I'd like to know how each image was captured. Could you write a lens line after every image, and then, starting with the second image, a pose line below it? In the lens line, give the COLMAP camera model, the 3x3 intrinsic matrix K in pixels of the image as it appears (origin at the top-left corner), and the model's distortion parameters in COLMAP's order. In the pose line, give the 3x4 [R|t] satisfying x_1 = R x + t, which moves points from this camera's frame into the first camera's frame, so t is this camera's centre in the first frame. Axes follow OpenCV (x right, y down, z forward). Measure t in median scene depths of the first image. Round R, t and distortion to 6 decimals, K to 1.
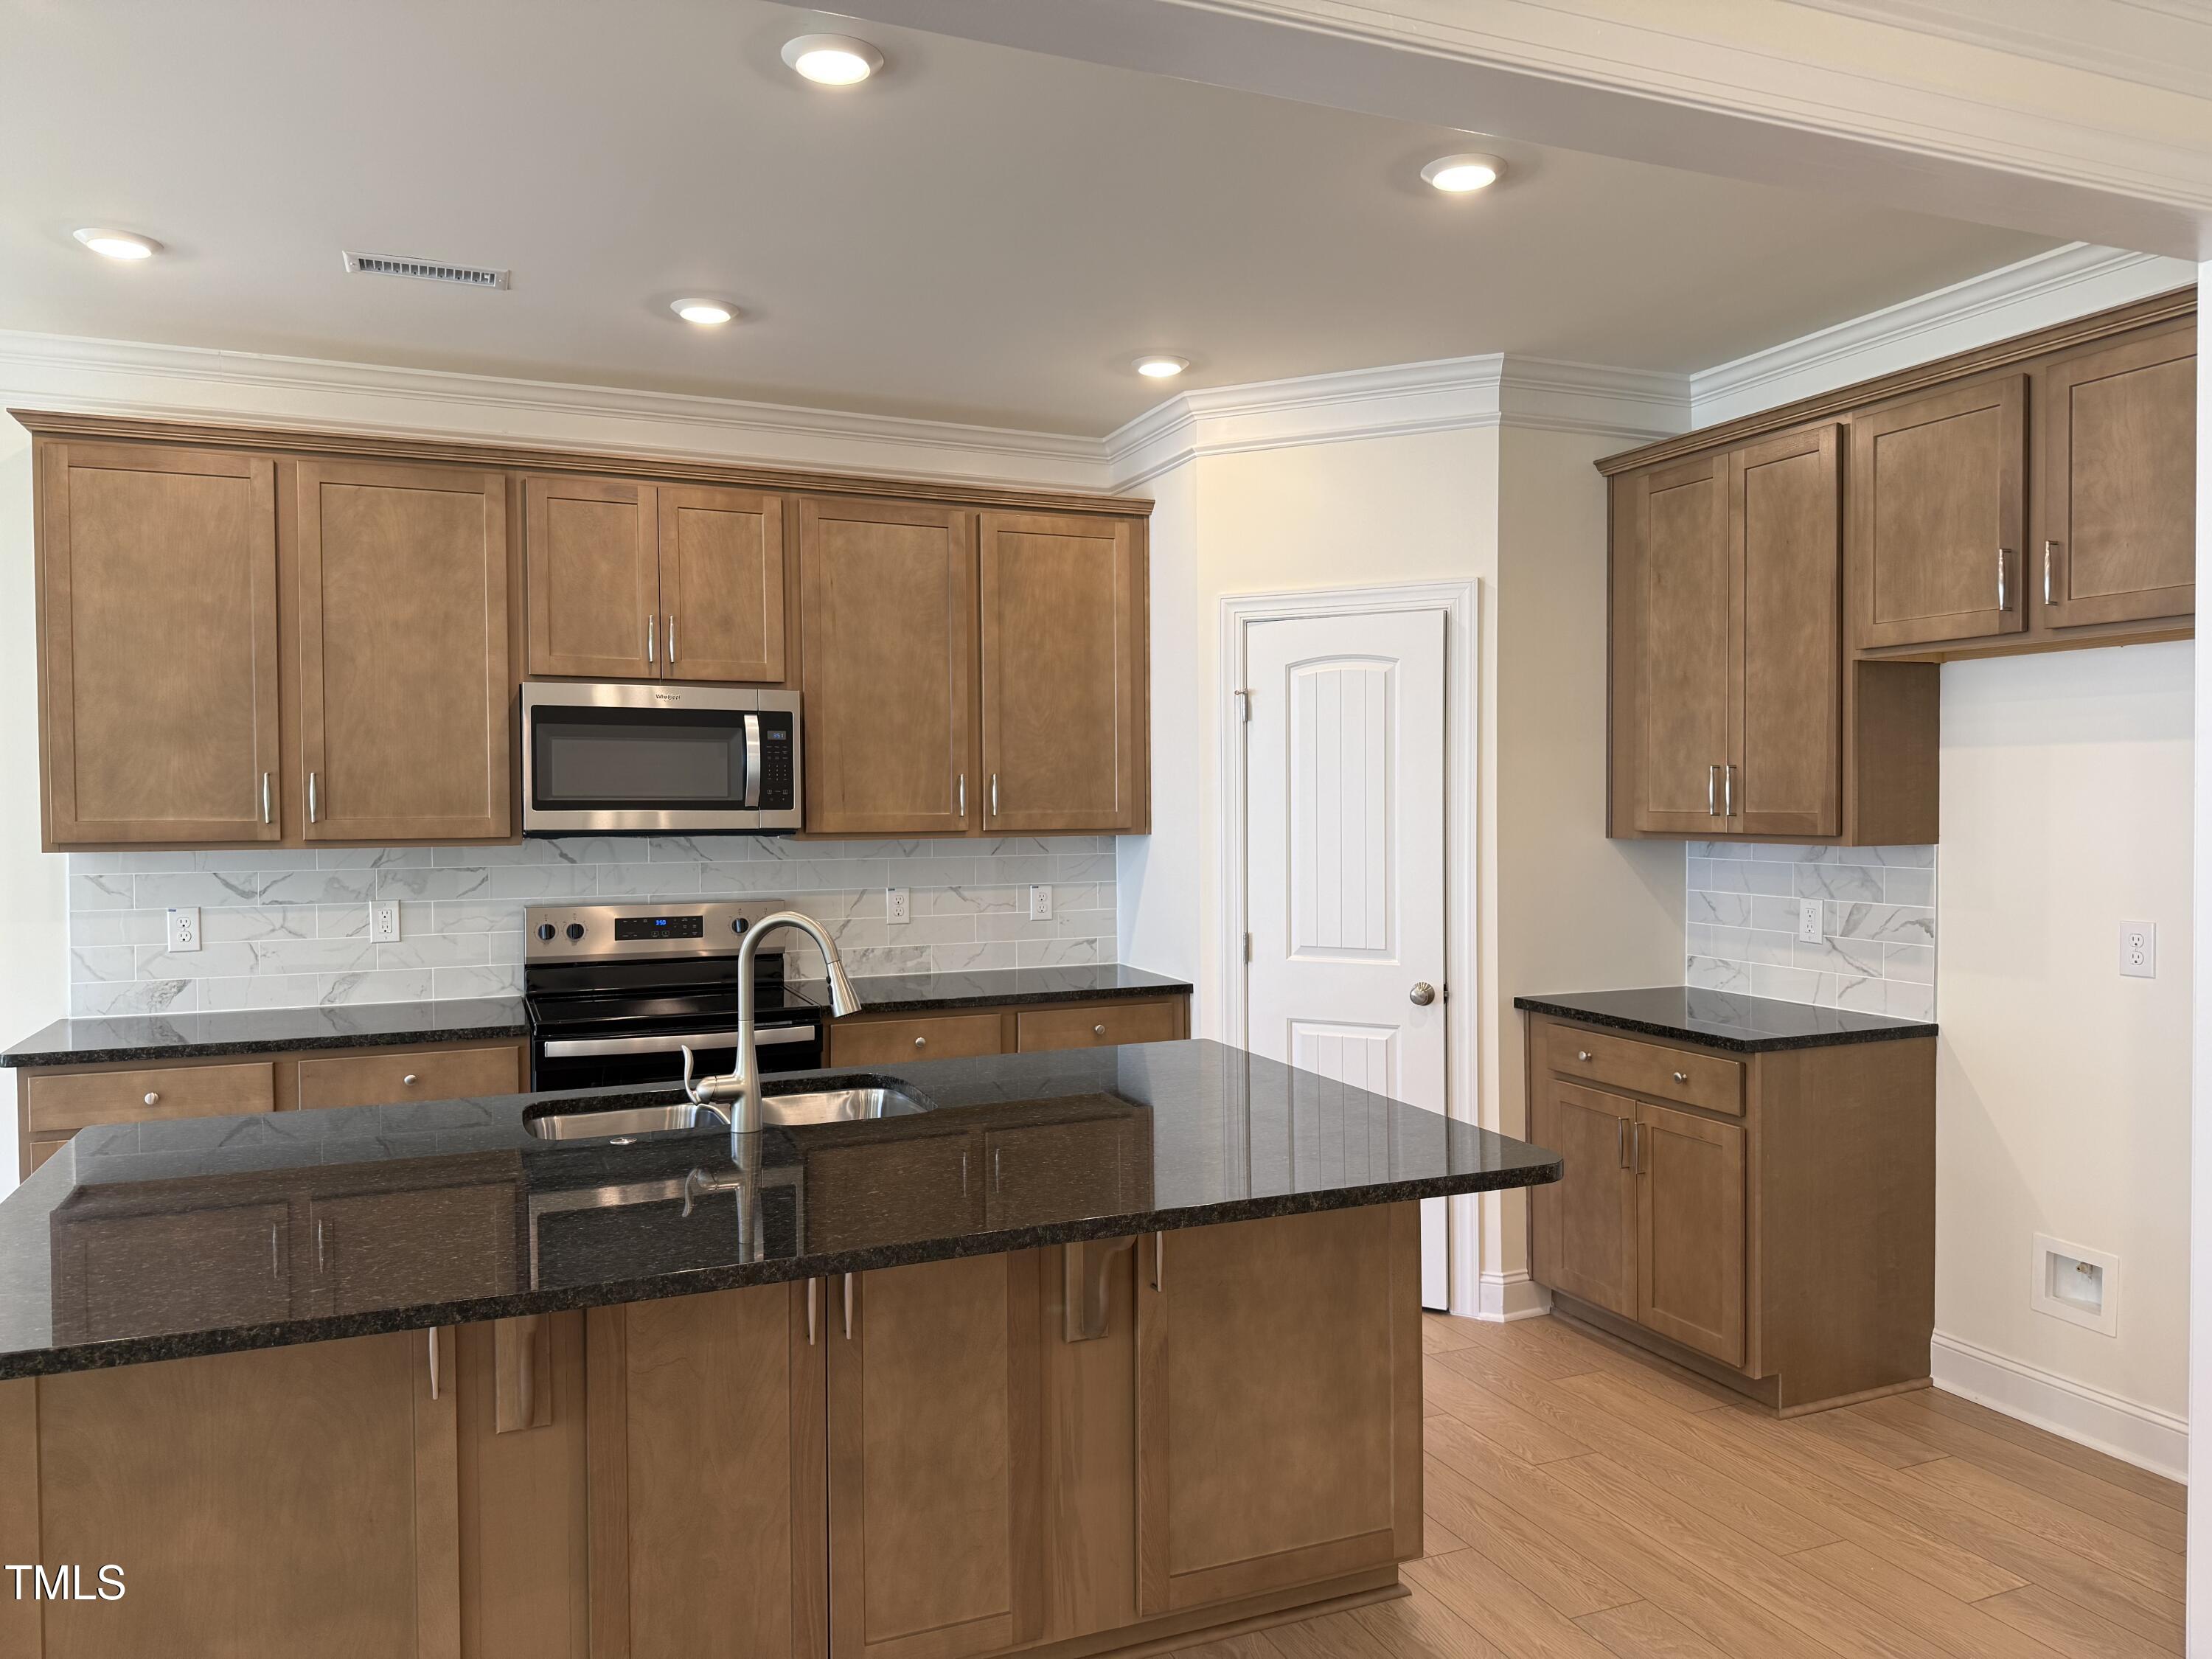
lens RADIAL K [[1541.6, 0, 1106.0], [0, 1541.6, 829.5], [0, 0, 1]] dist [0.120010, -0.183327]
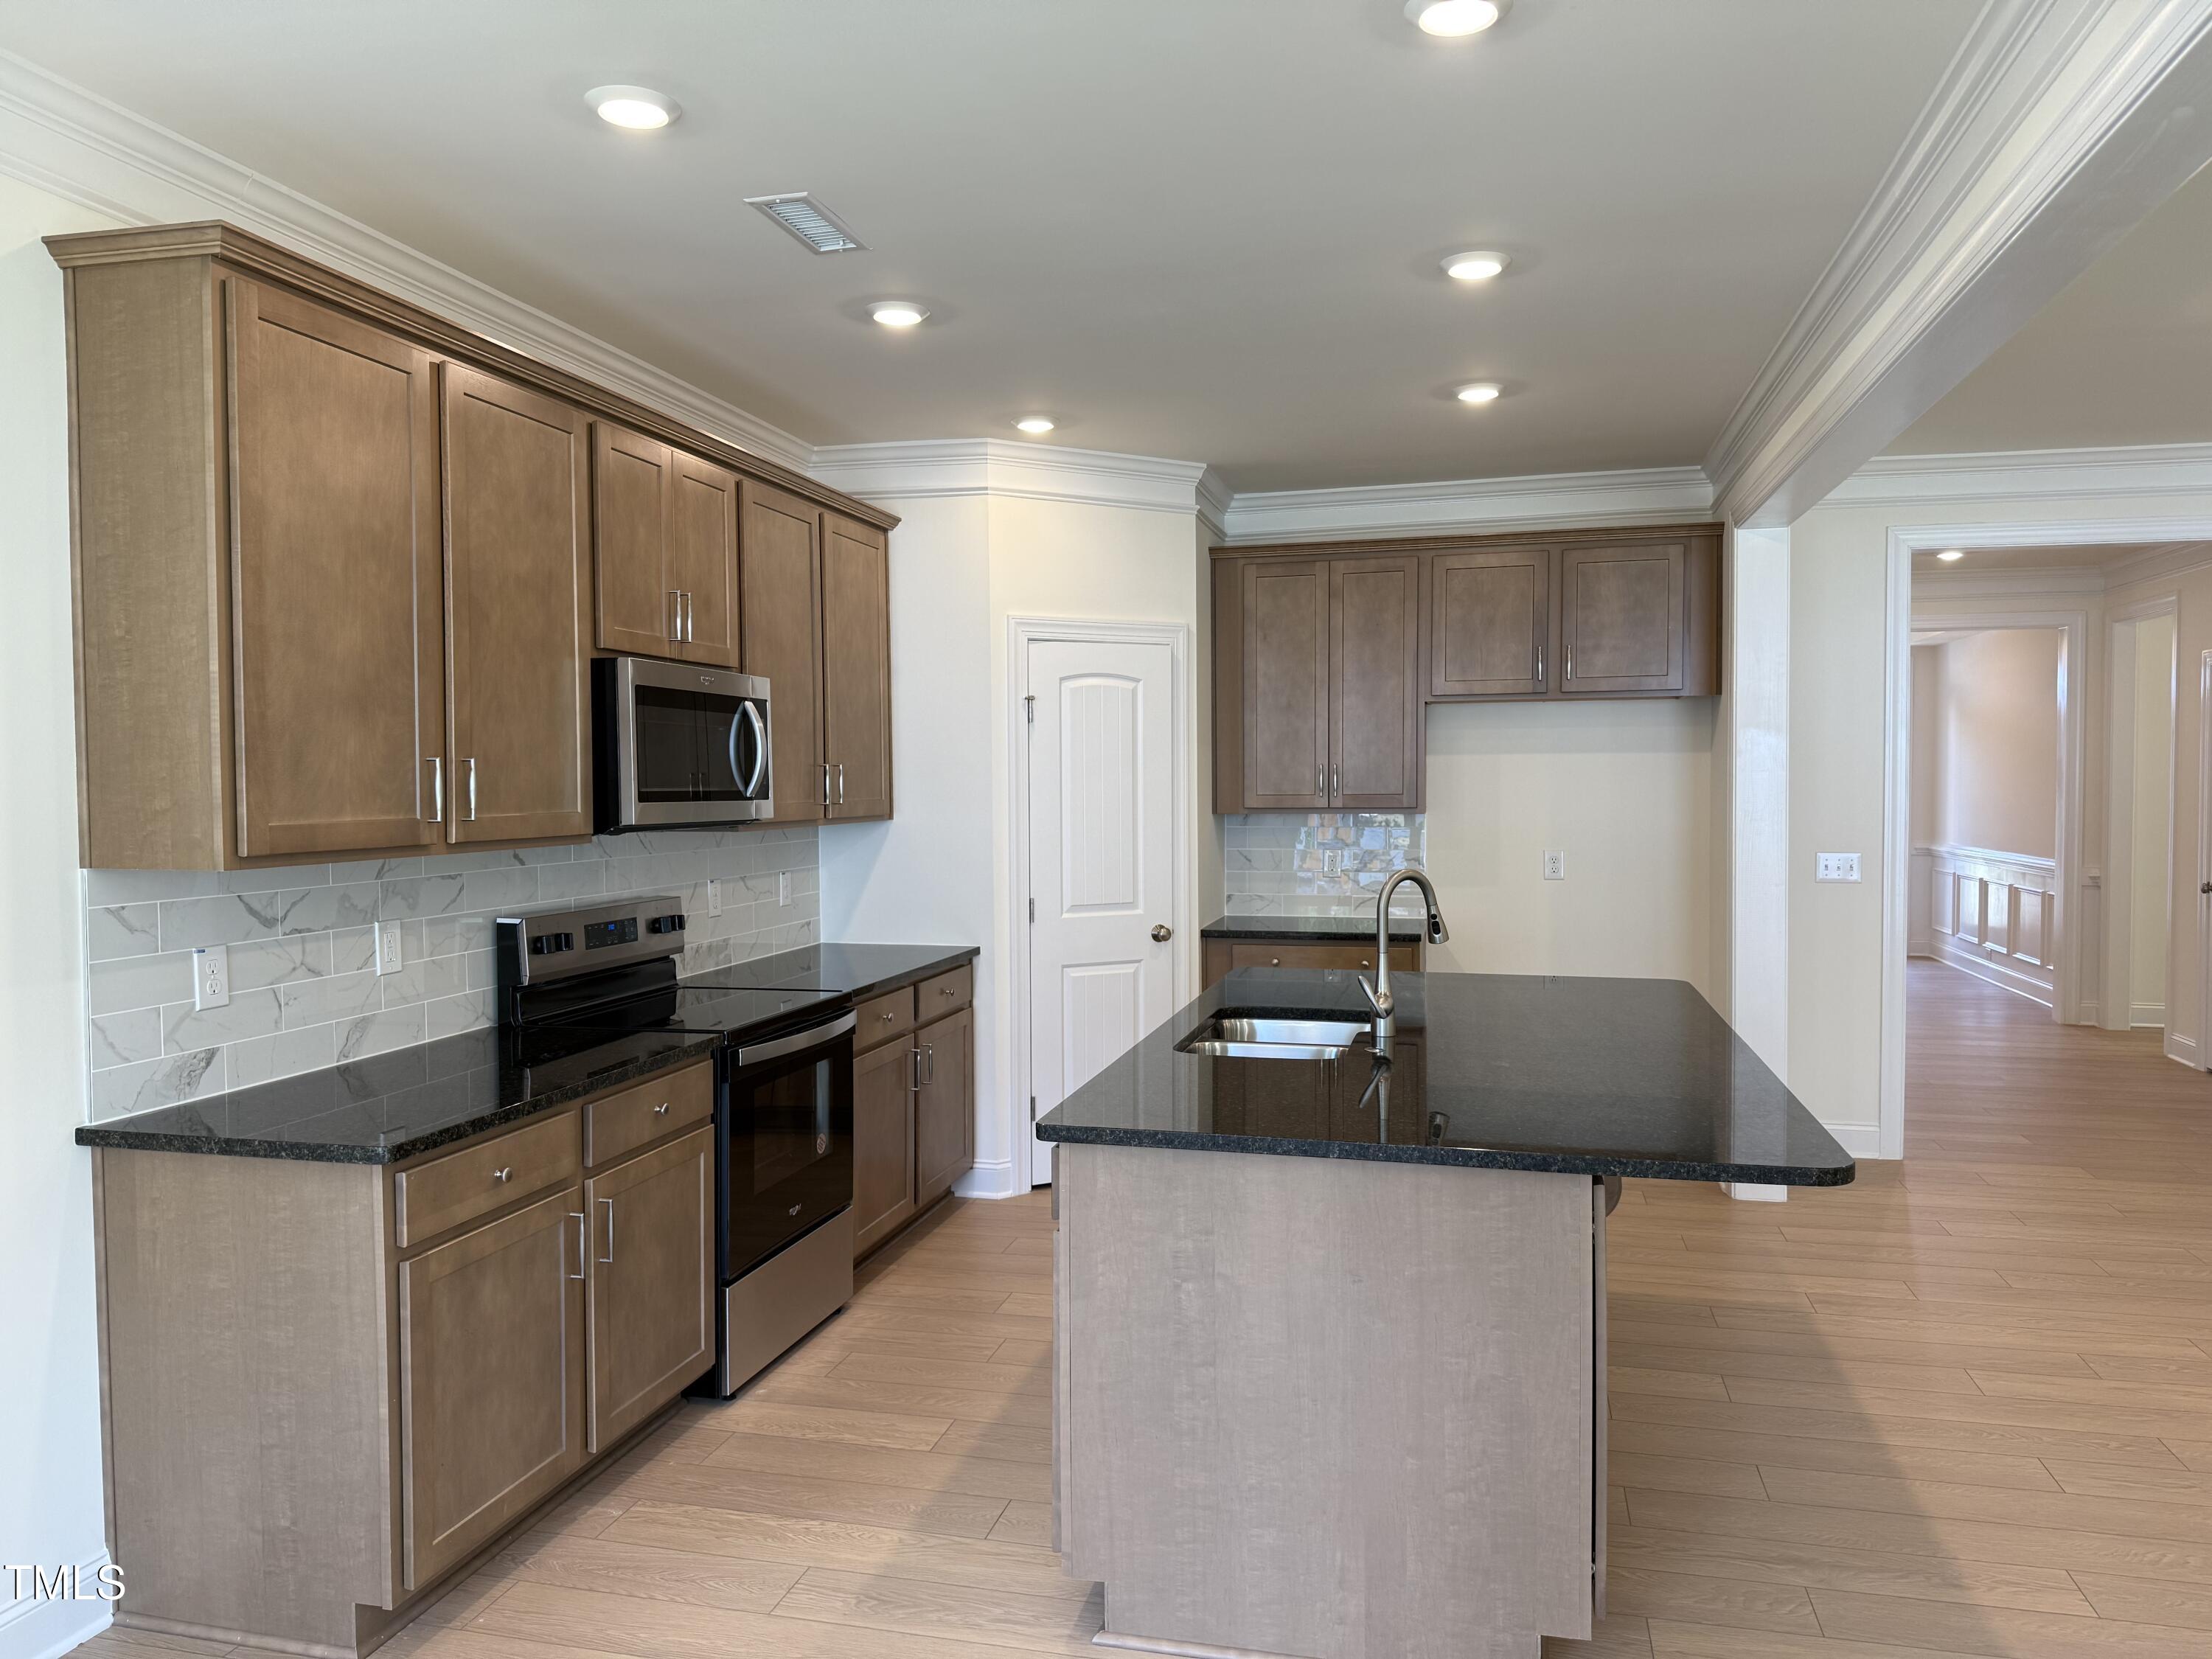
lens RADIAL K [[1541.6, 0, 1106.0], [0, 1541.6, 829.5], [0, 0, 1]] dist [0.120010, -0.183327]
pose [[0.596744, -0.025928, 0.802013, -0.878281], [0.019819, 0.999649, 0.017572, -0.006784], [-0.802187, 0.005409, 0.597048, 0.246448]]
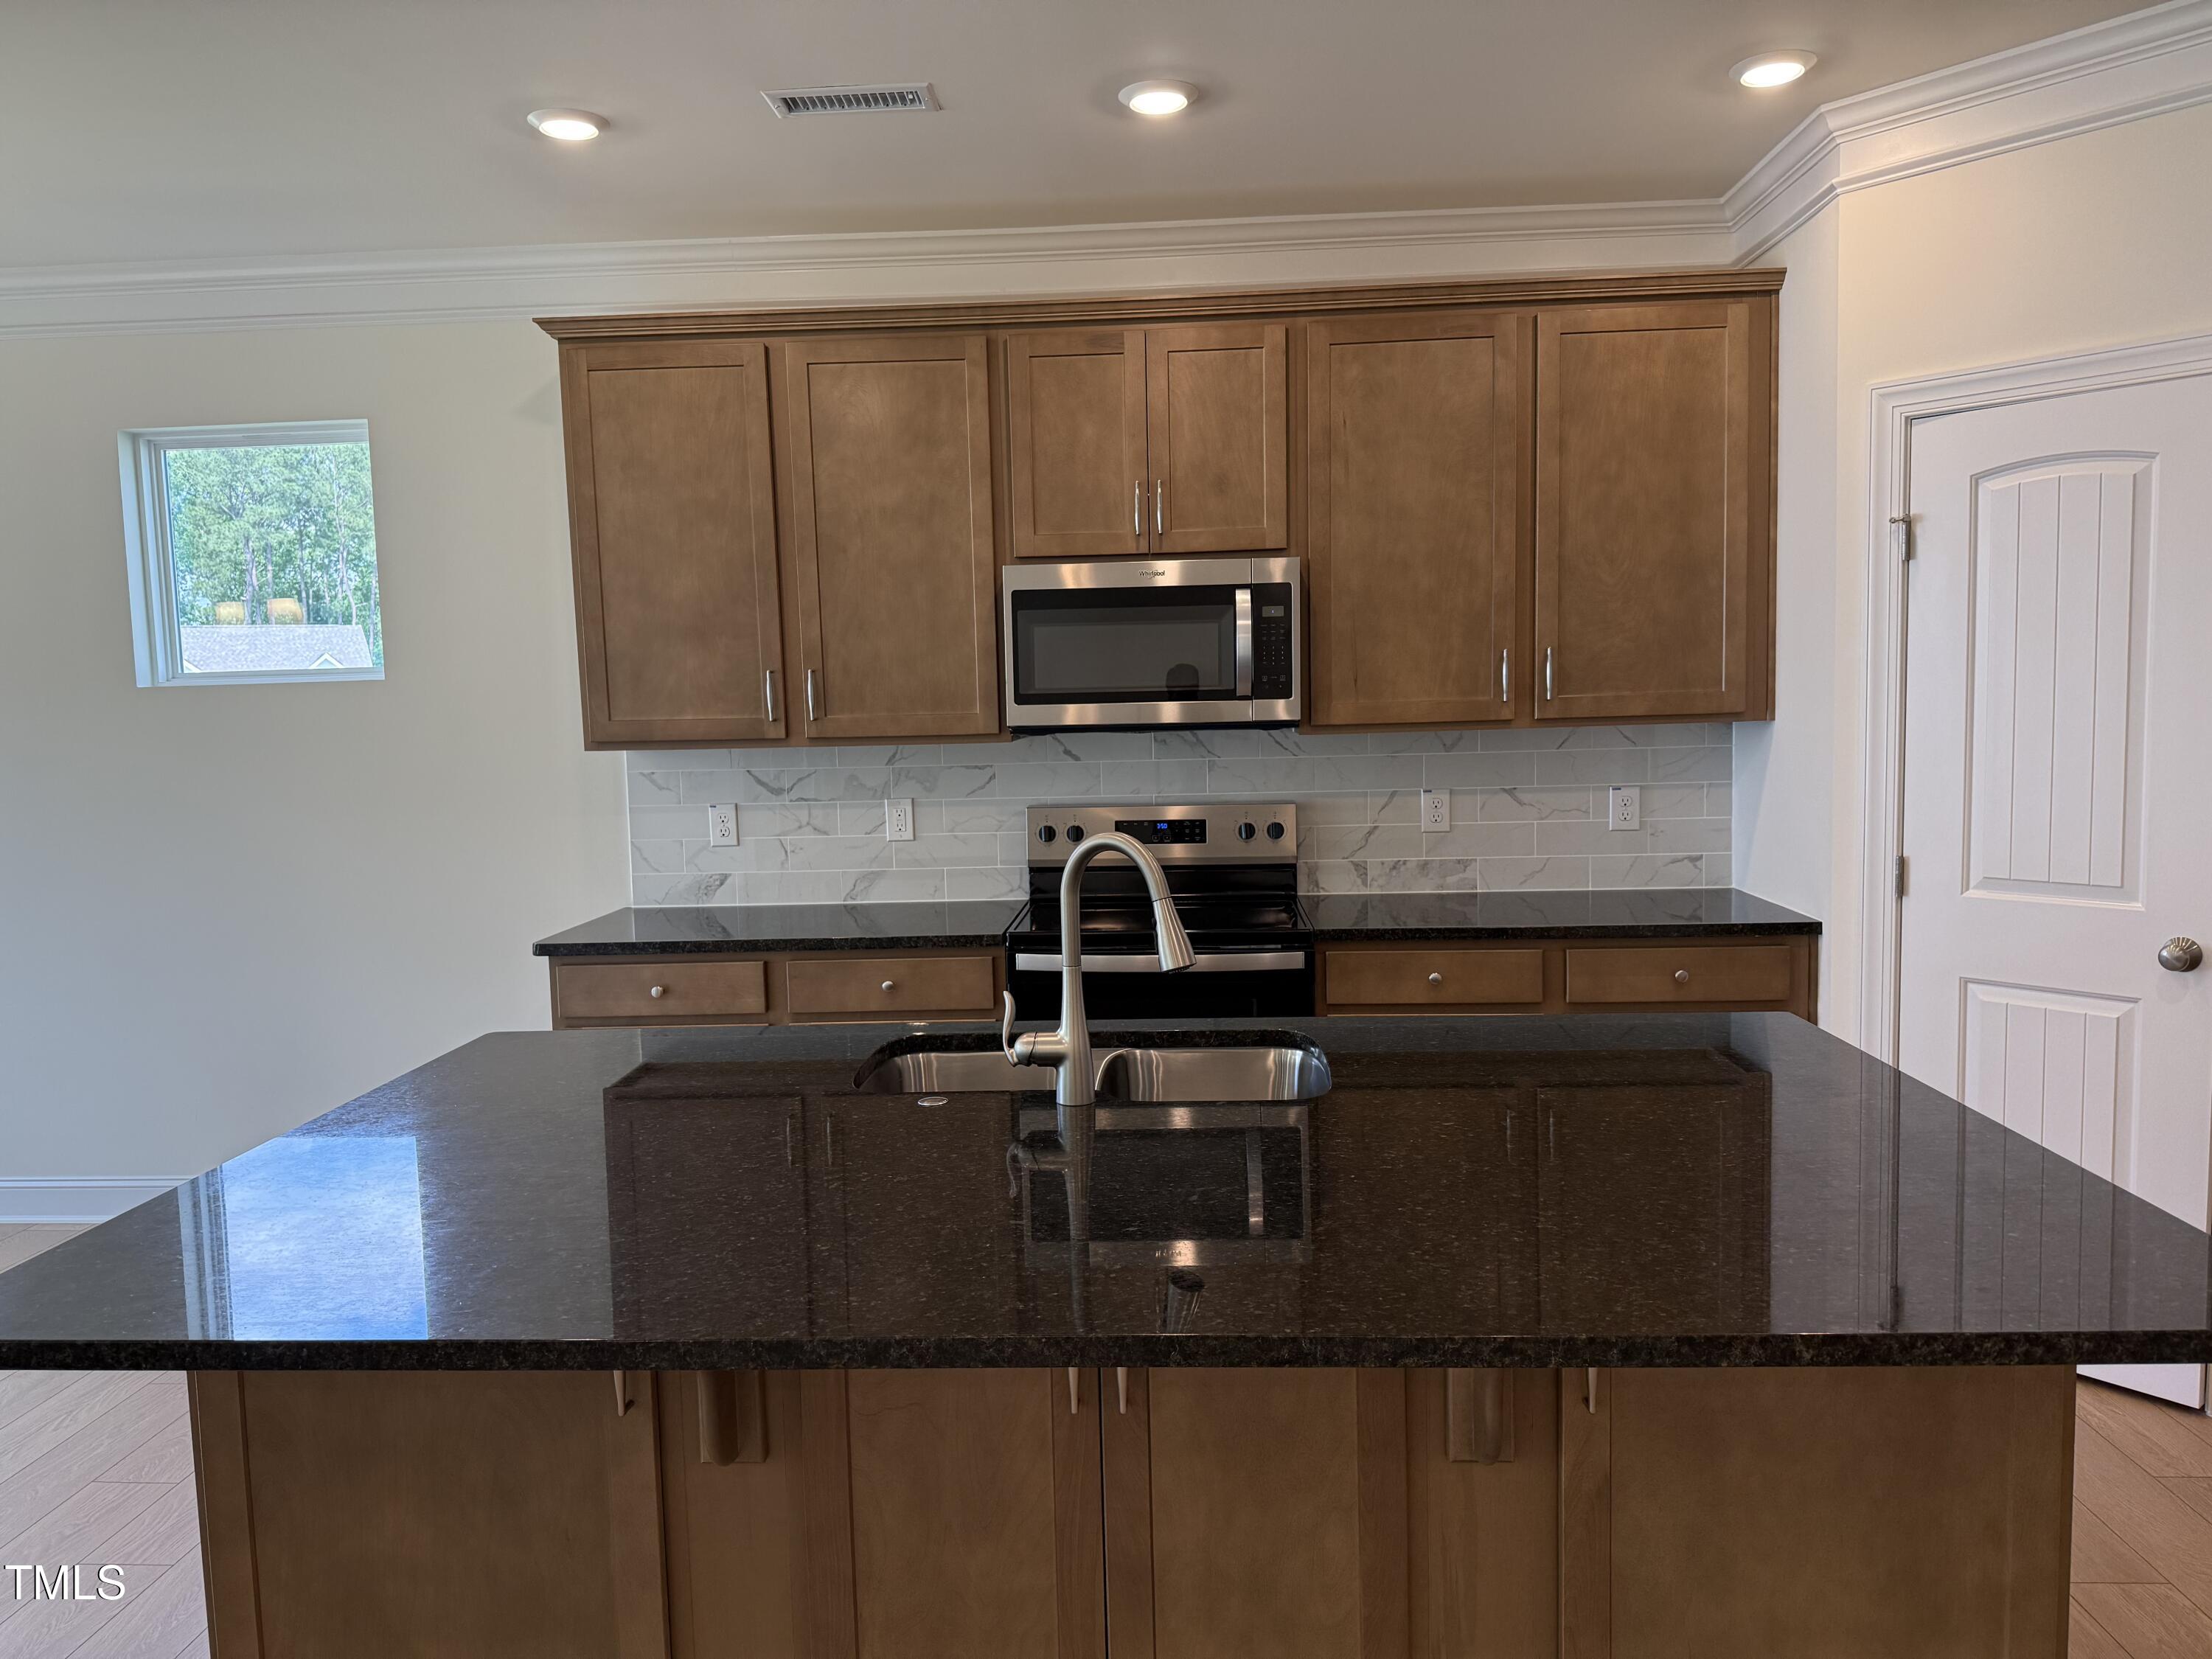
lens RADIAL K [[1546.3, 0, 1106.0], [0, 1546.3, 829.5], [0, 0, 1]] dist [0.161986, -0.262236]
pose [[0.901246, 0.019632, -0.432863, 0.079345], [0.011964, 0.997465, 0.070148, -0.002012], [0.433142, -0.068400, 0.898726, 0.181954]]
